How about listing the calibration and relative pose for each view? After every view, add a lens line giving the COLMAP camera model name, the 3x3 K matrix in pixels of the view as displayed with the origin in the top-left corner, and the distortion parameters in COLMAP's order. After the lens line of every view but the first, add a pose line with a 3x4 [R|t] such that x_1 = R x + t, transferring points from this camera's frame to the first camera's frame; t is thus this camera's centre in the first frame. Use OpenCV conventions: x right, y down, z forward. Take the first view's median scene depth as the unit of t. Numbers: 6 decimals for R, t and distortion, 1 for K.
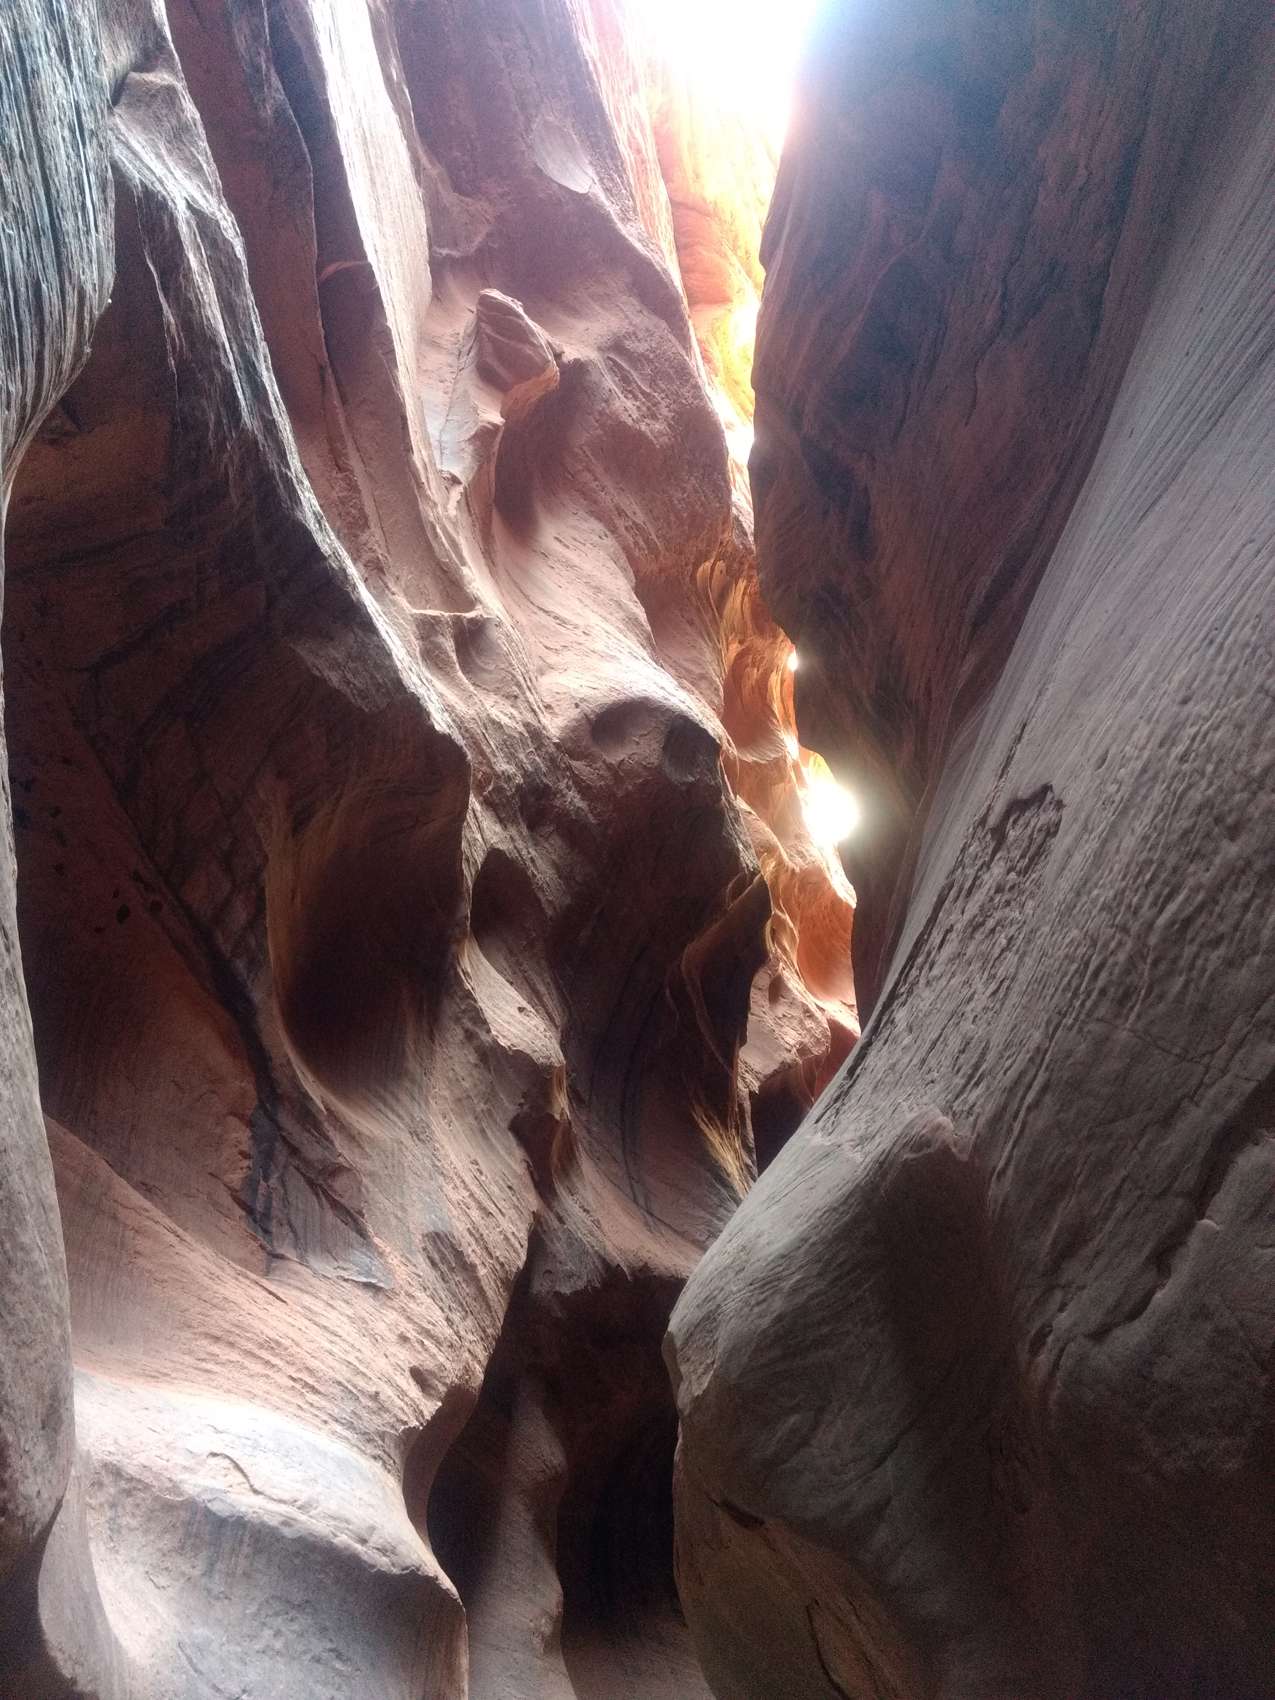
lens RADIAL K [[1355.2, 0, 641.5], [0, 1355.2, 851.9], [0, 0, 1]] dist [0.047039, 0.000197]
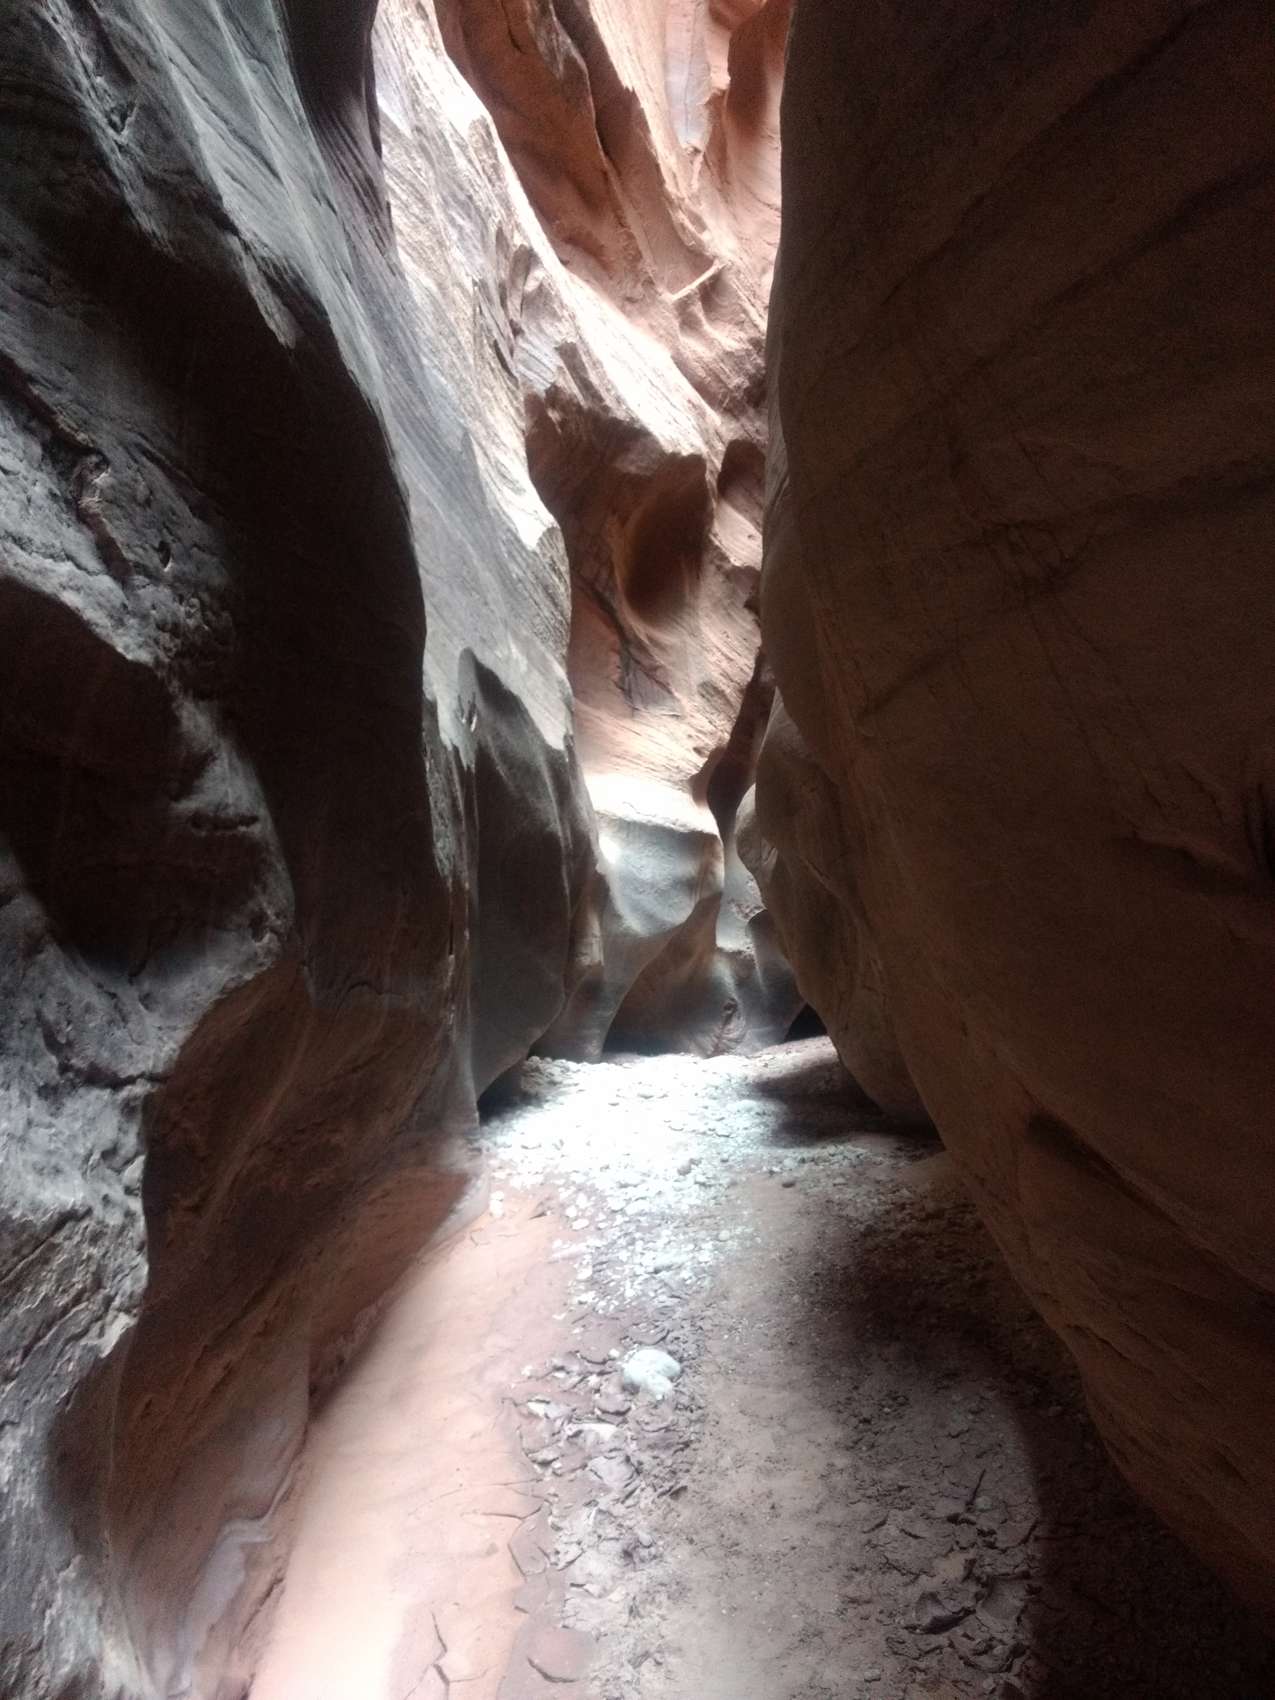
lens RADIAL K [[1355.2, 0, 636.0], [0, 1355.2, 849.8], [0, 0, 1]] dist [0.047039, 0.000197]
pose [[0.969039, 0.041977, -0.243312, 0.308725], [0.103595, 0.825385, 0.554984, -0.775862], [0.224122, -0.563007, 0.795482, -0.990392]]
